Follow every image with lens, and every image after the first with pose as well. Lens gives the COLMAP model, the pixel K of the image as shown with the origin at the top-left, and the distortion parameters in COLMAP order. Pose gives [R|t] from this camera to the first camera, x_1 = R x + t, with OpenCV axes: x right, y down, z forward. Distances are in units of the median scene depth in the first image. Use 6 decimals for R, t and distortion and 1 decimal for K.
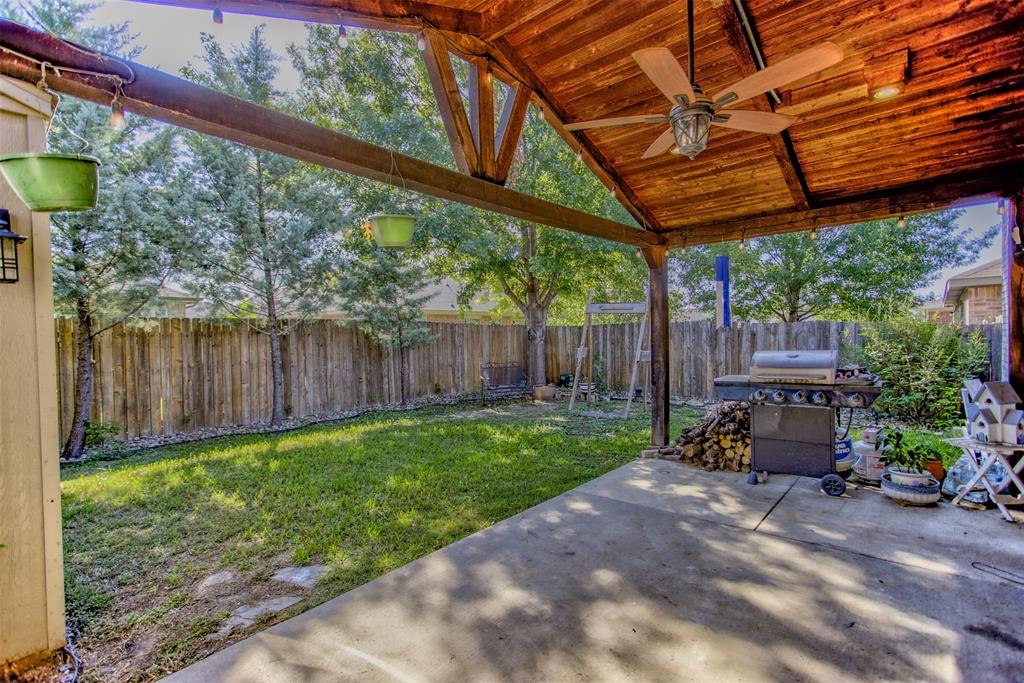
lens RADIAL K [[480.7, 0, 509.3], [0, 480.7, 346.7], [0, 0, 1]] dist [0.004097, 0.002251]
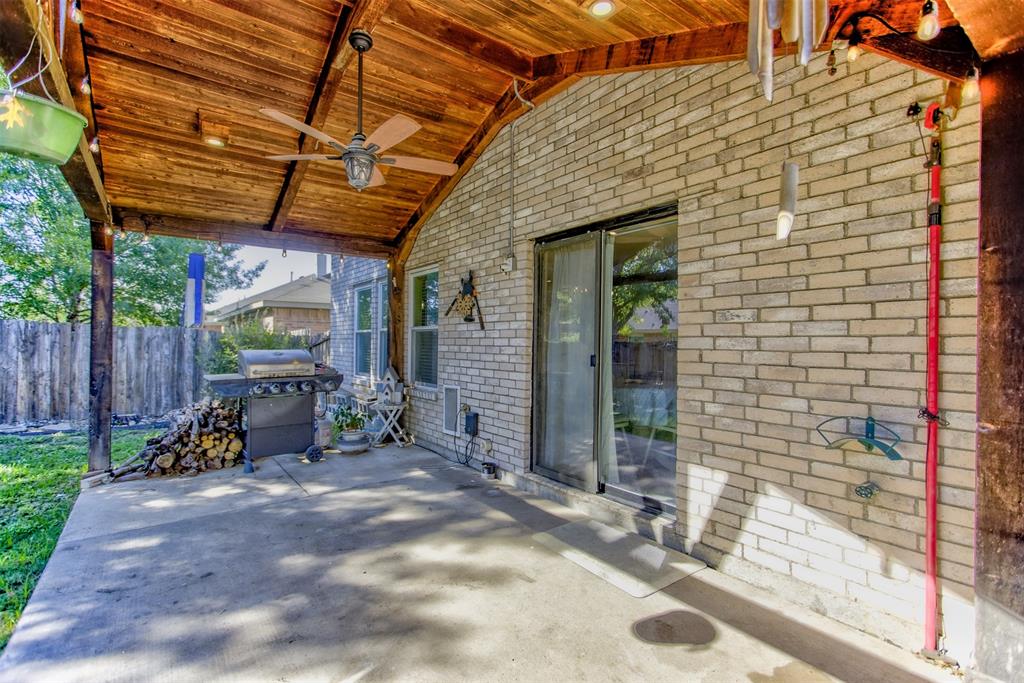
lens RADIAL K [[480.7, 0, 512.3], [0, 480.7, 342.3], [0, 0, 1]] dist [0.004097, 0.002251]
pose [[0.210152, 0.021026, 0.977443, -0.363817], [0.011363, 0.999649, -0.023947, 0.021249], [-0.977603, 0.016140, 0.209839, 0.165380]]
